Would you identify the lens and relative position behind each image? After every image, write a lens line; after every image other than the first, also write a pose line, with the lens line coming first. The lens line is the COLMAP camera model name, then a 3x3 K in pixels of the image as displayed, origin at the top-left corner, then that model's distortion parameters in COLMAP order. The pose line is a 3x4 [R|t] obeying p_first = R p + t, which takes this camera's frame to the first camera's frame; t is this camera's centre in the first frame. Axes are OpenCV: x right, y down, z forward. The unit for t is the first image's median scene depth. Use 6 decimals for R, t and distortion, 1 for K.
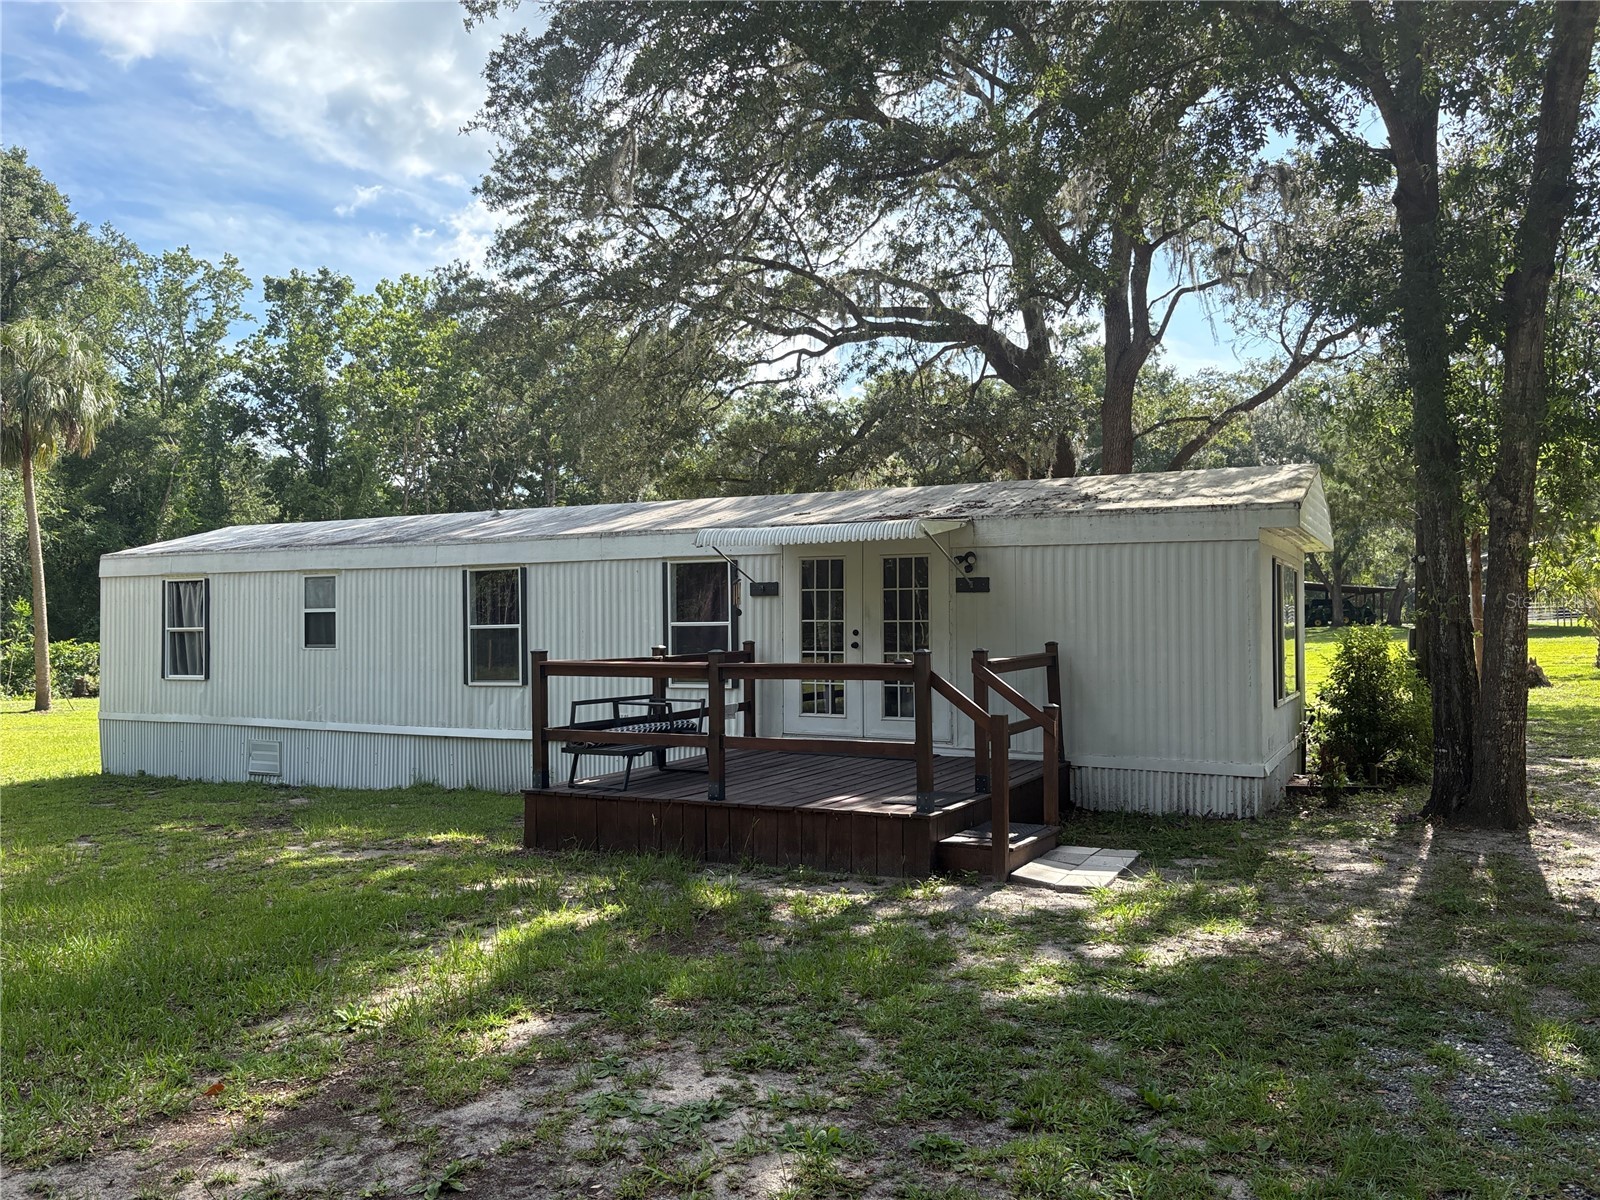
lens RADIAL K [[1221.8, 0, 801.7], [0, 1221.8, 598.0], [0, 0, 1]] dist [-0.001324, -0.009991]
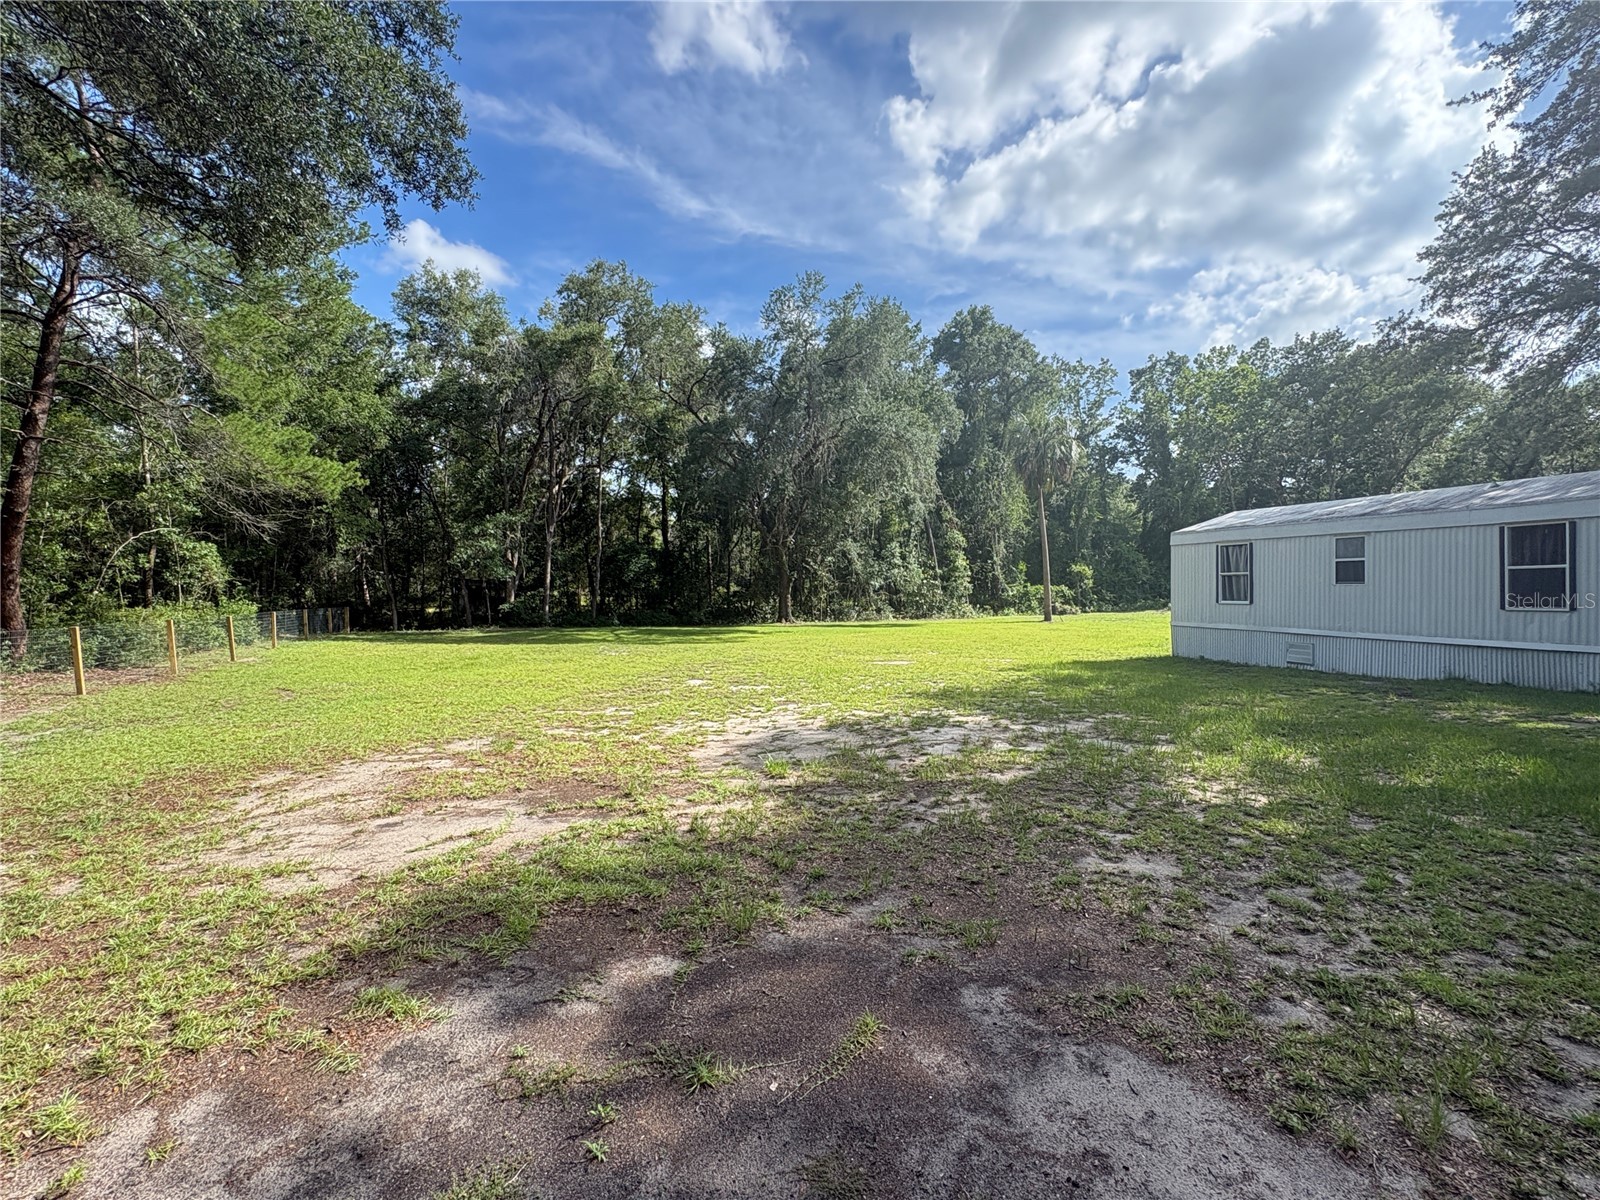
lens RADIAL K [[720.1, 0, 802.4], [0, 720.1, 605.6], [0, 0, 1]] dist [0.004688, 0.000517]
pose [[0.714266, 0.014942, -0.699715, -0.225016], [0.028086, 0.998355, 0.049988, 0.002927], [0.699311, -0.055357, 0.712671, -0.116160]]
